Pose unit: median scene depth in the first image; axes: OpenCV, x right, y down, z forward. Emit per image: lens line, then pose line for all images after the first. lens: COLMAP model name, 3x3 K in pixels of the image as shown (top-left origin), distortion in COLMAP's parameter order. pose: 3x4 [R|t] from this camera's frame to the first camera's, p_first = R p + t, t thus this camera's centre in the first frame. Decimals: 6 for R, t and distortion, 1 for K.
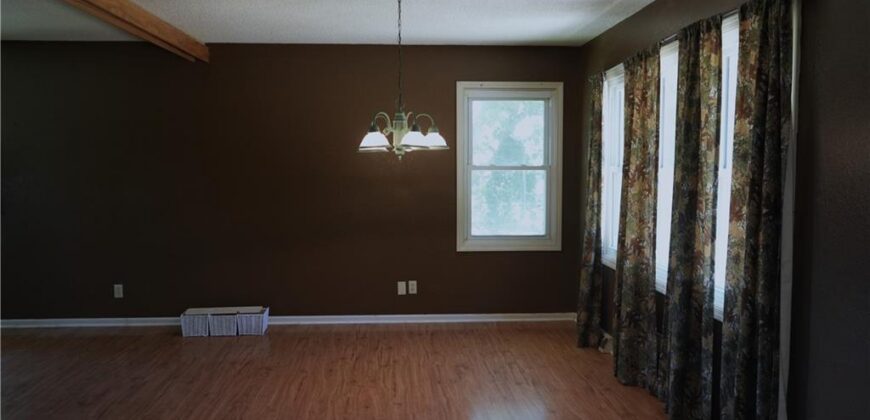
lens RADIAL K [[697.2, 0, 435.0], [0, 697.2, 210.0], [0, 0, 1]] dist [-0.002360, 0.002197]
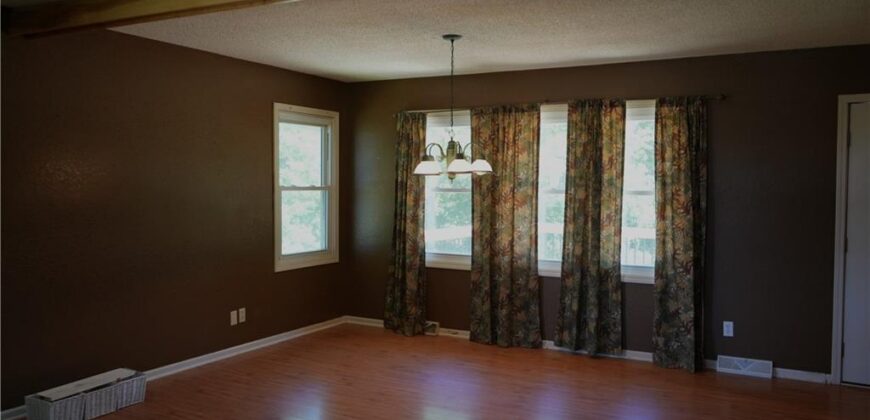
lens RADIAL K [[697.2, 0, 435.0], [0, 697.2, 210.0], [0, 0, 1]] dist [-0.002360, 0.002197]
pose [[0.531541, -0.028460, 0.846554, -0.687702], [0.048567, 0.998815, 0.003084, -0.021268], [-0.845639, 0.039475, 0.532293, 0.273951]]
